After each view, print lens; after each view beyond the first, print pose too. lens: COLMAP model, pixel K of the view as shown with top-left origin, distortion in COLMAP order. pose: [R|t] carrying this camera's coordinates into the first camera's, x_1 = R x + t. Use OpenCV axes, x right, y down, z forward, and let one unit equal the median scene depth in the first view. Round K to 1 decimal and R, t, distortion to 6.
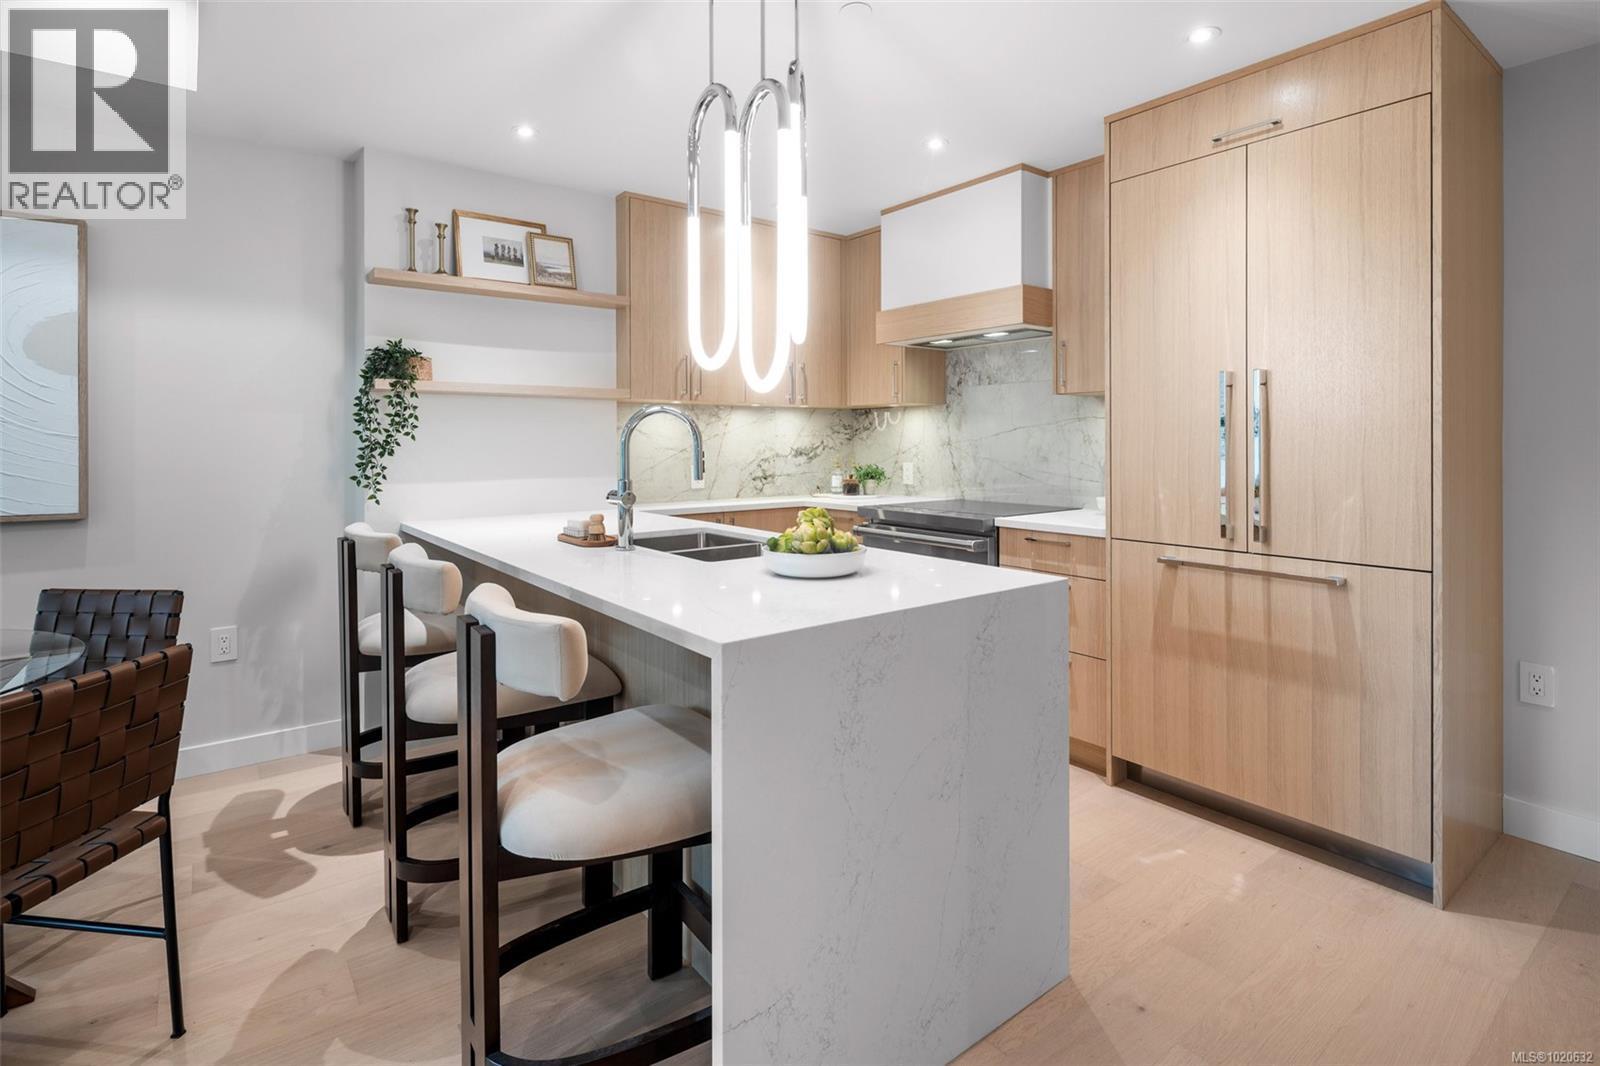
lens RADIAL K [[783.8, 0, 801.1], [0, 783.8, 445.0], [0, 0, 1]] dist [0.004884, -0.001087]
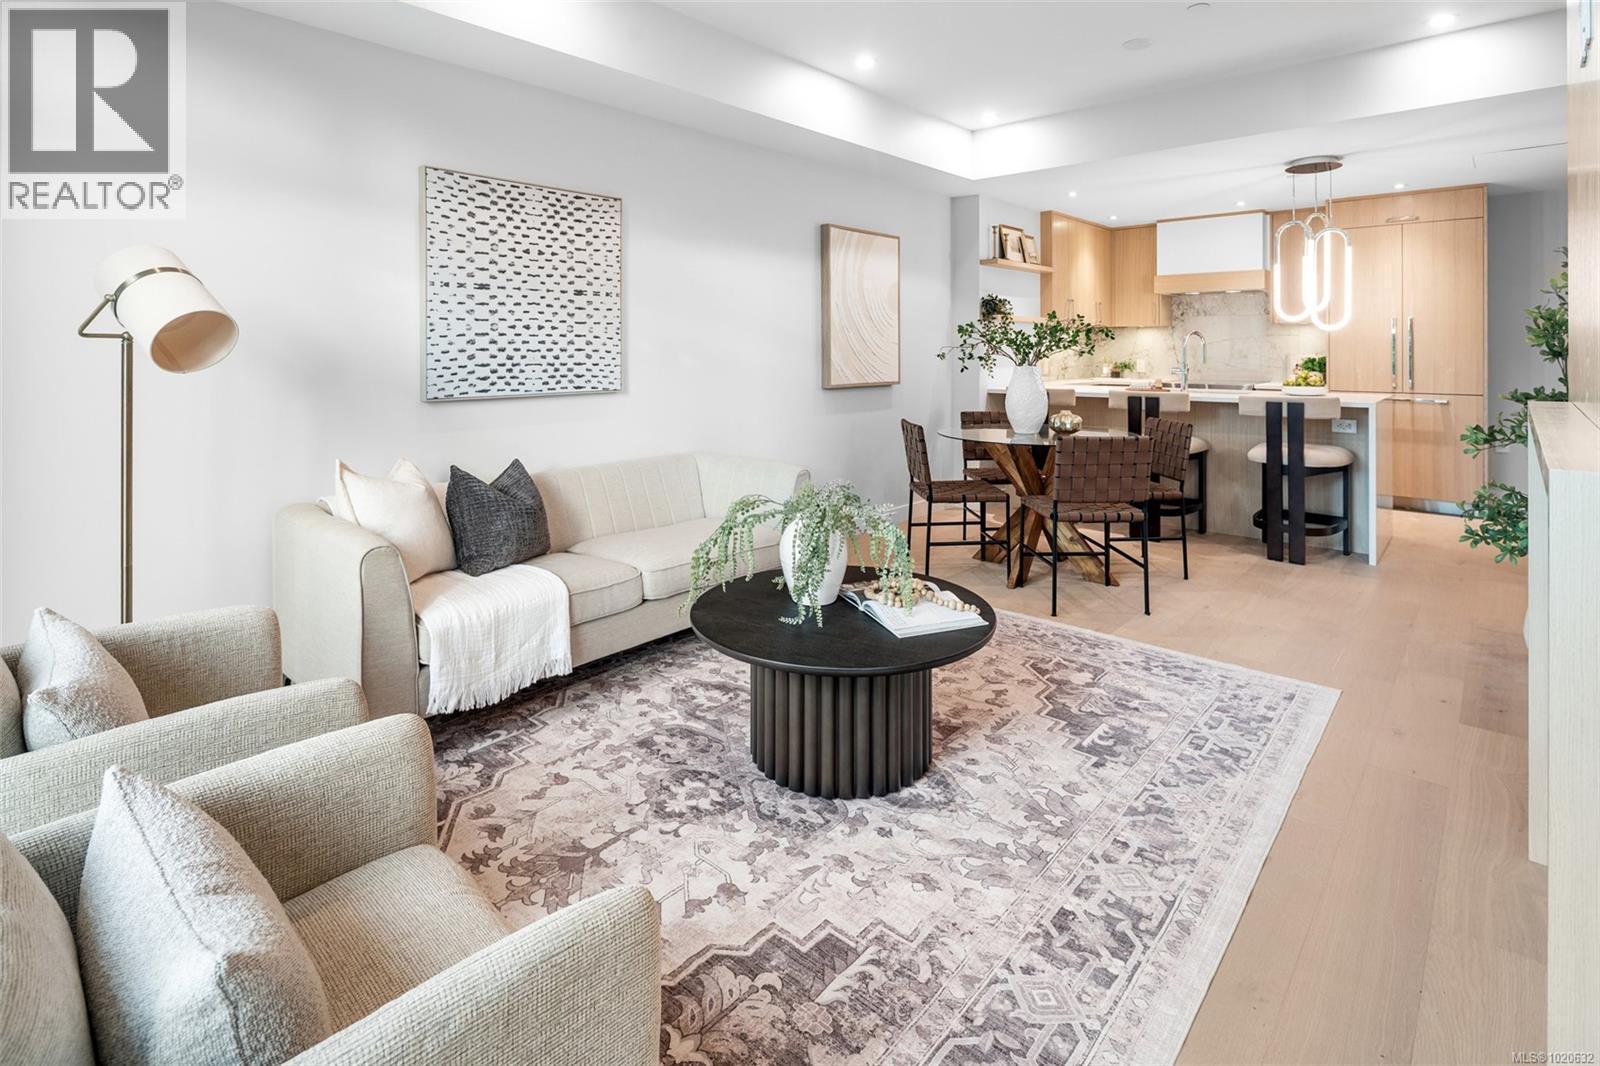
lens RADIAL K [[794.2, 0, 783.2], [0, 794.2, 348.6], [0, 0, 1]] dist [0.004394, -0.001581]
pose [[0.983881, 0.000962, 0.178821, -1.371974], [-0.000110, 0.999989, -0.004774, 0.010885], [-0.178823, 0.004677, 0.983870, -0.838242]]
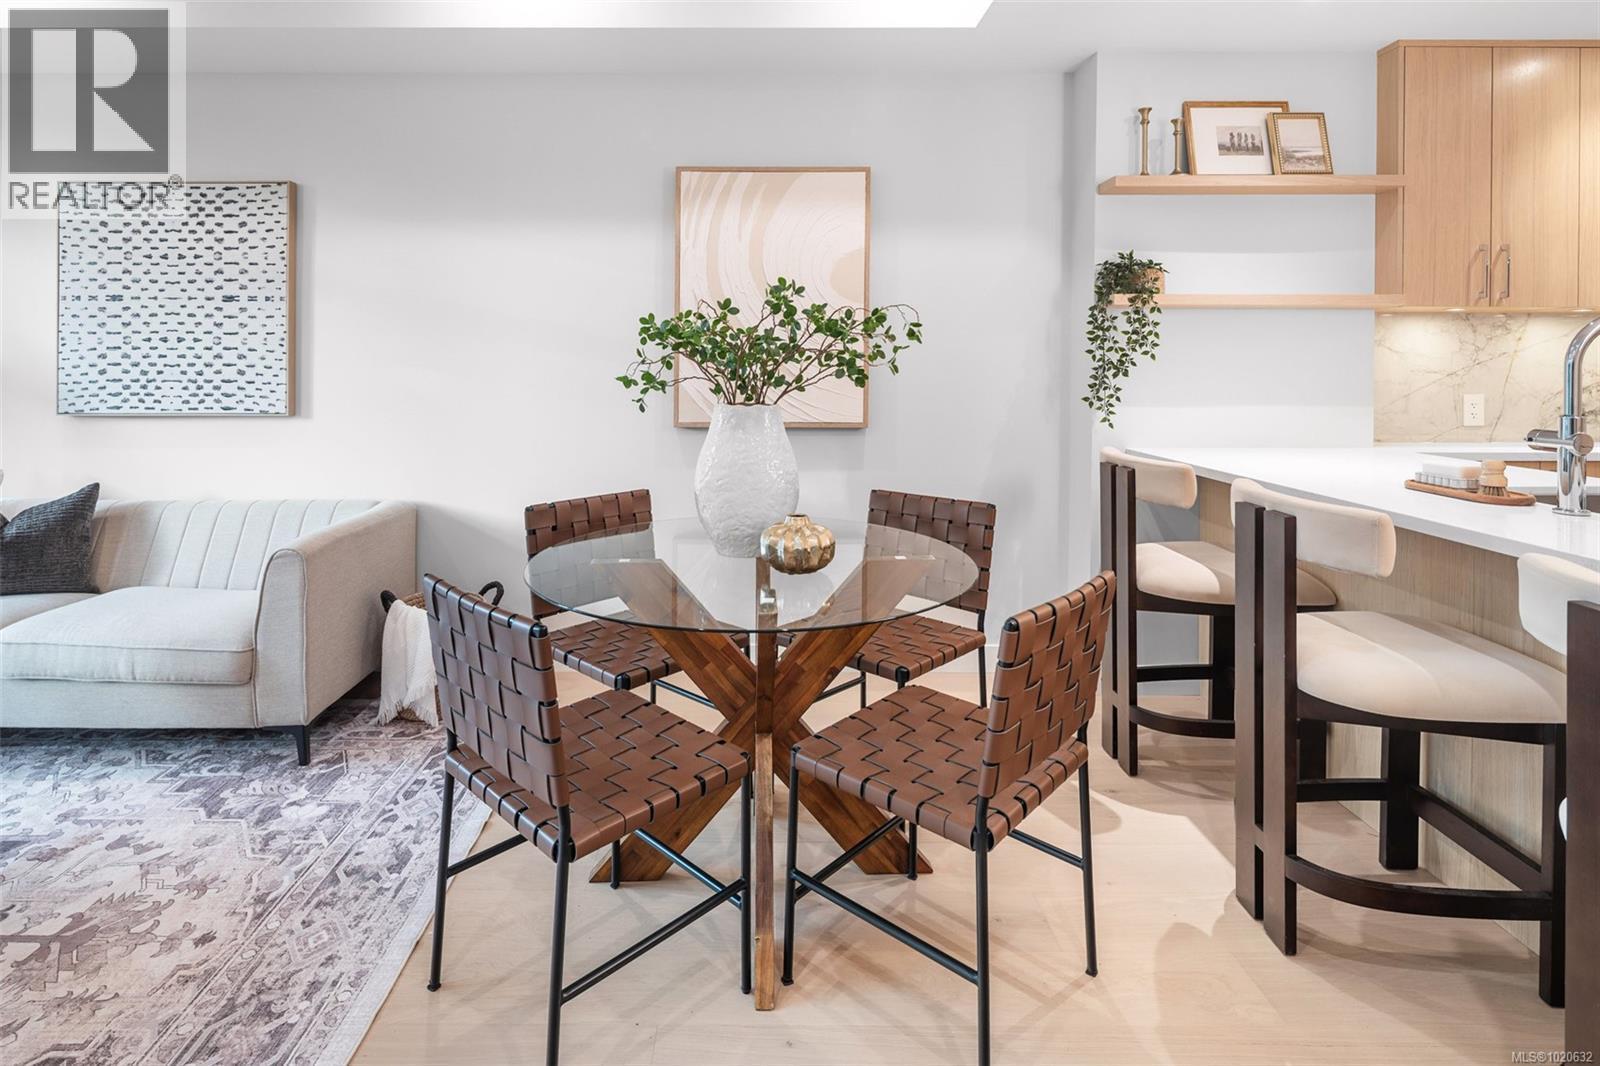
lens RADIAL K [[822.3, 0, 764.8], [0, 822.3, 355.2], [0, 0, 1]] dist [-0.004724, -0.000910]
pose [[0.791770, -0.001488, -0.610817, -0.266890], [-0.006200, 0.999926, -0.010472, 0.001549], [0.610788, 0.012079, 0.791702, -0.030749]]
